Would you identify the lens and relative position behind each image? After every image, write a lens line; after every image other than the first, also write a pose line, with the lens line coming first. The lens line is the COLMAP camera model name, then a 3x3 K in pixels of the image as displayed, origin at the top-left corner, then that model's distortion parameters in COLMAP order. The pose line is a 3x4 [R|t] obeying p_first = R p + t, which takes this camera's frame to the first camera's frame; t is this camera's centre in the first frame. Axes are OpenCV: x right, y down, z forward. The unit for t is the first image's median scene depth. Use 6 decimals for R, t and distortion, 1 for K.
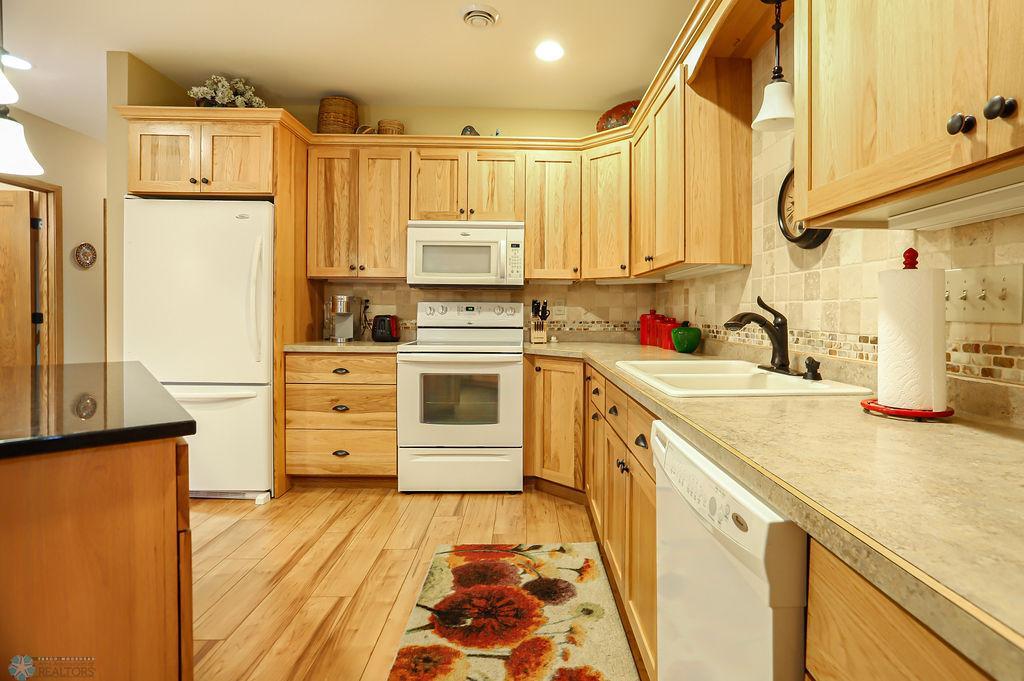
lens RADIAL K [[501.3, 0, 547.1], [0, 501.3, 318.7], [0, 0, 1]] dist [-0.062228, 0.032414]
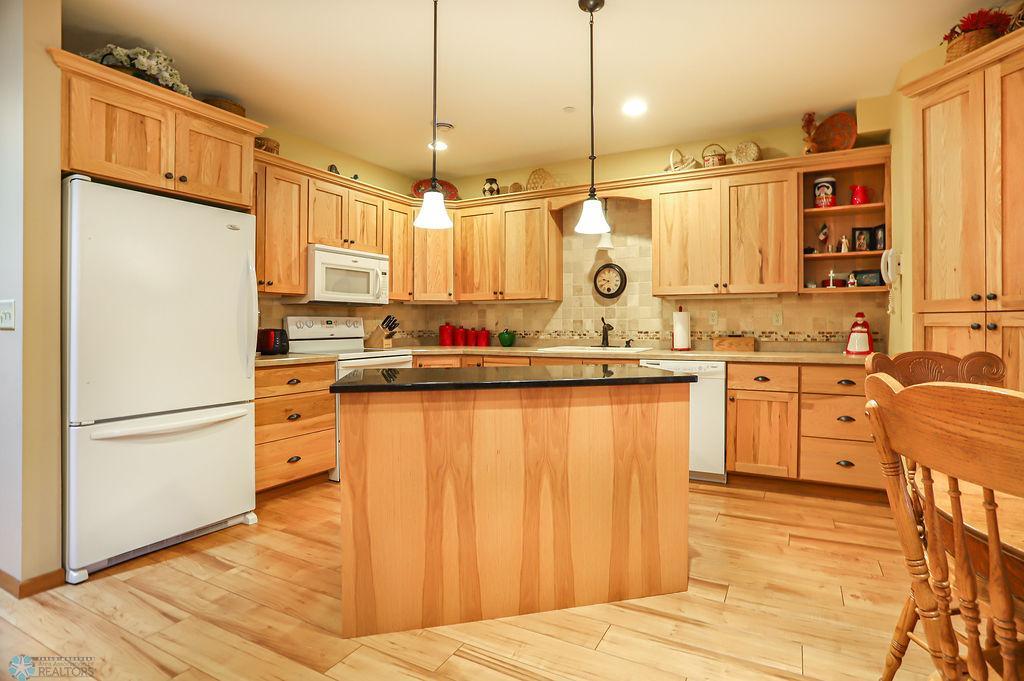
lens RADIAL K [[509.8, 0, 538.3], [0, 509.8, 324.0], [0, 0, 1]] dist [-0.066310, 0.033951]
pose [[0.496527, -0.009220, 0.867972, -1.011368], [0.017426, 0.999848, 0.000652, -0.009481], [-0.867846, 0.014801, 0.496613, 0.006435]]
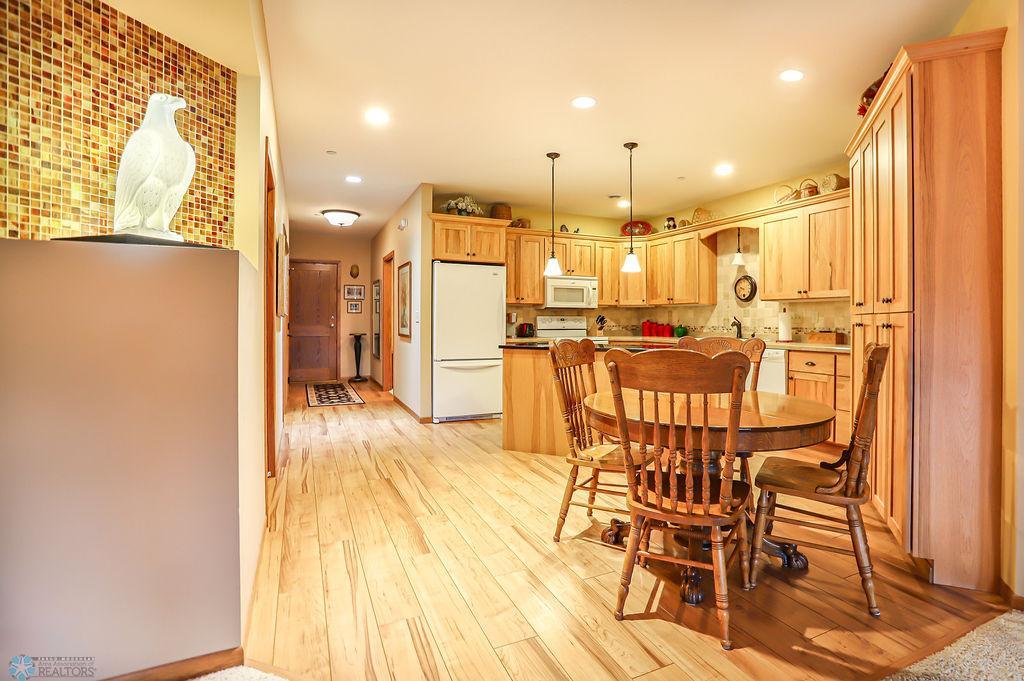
lens RADIAL K [[501.3, 0, 547.1], [0, 501.3, 318.7], [0, 0, 1]] dist [-0.062228, 0.032414]
pose [[0.916320, -0.005147, 0.400413, -1.073084], [0.010619, 0.999878, -0.011448, -0.002237], [-0.400306, 0.014742, 0.916263, -0.809988]]
